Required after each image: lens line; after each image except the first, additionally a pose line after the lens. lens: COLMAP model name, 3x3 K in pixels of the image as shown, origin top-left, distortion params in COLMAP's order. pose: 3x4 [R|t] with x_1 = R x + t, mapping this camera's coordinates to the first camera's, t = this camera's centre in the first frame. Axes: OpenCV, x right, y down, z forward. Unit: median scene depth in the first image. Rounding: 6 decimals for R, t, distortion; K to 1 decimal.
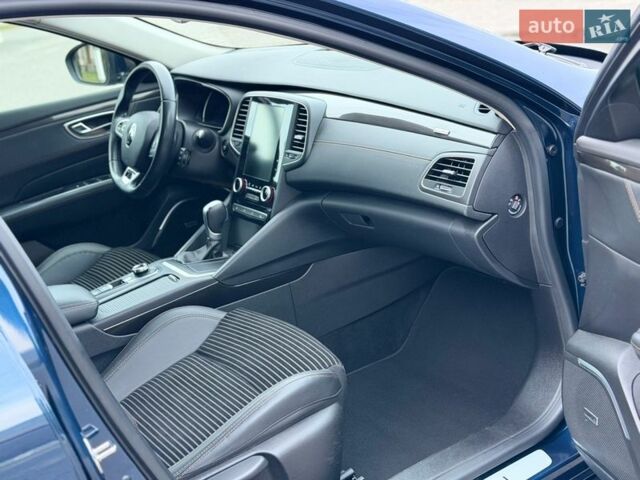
lens RADIAL K [[893.8, 0, 320.0], [0, 893.8, 240.0], [0, 0, 1]] dist [0.204807, -0.473558]
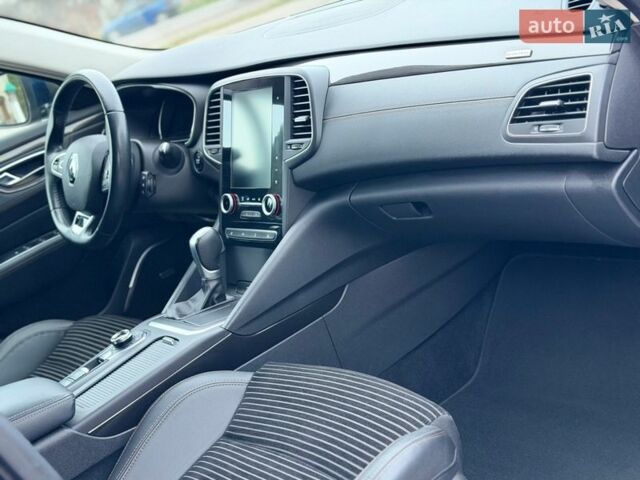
lens RADIAL K [[893.8, 0, 320.0], [0, 893.8, 240.0], [0, 0, 1]] dist [0.204807, -0.473558]
pose [[0.979047, -0.195033, 0.058555, -0.069003], [0.197308, 0.979683, -0.035922, 0.012341], [-0.050359, 0.046722, 0.997638, 0.256221]]
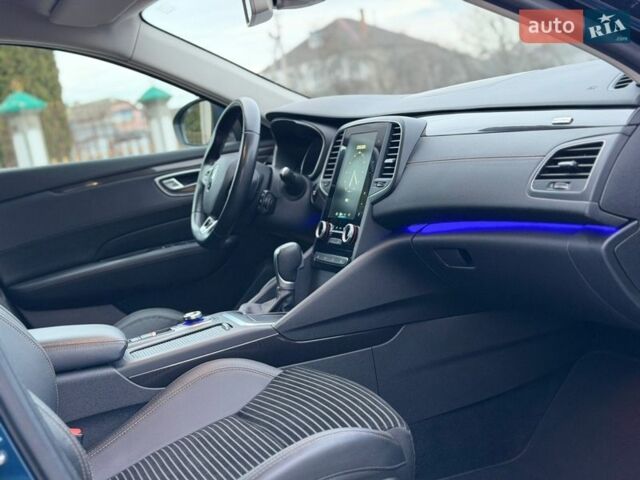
lens RADIAL K [[893.8, 0, 320.0], [0, 893.8, 240.0], [0, 0, 1]] dist [0.204807, -0.473558]
pose [[0.980372, 0.038307, -0.193401, 0.072000], [-0.072897, 0.981857, -0.175048, 0.098999], [0.183187, 0.185711, 0.965378, 0.212053]]
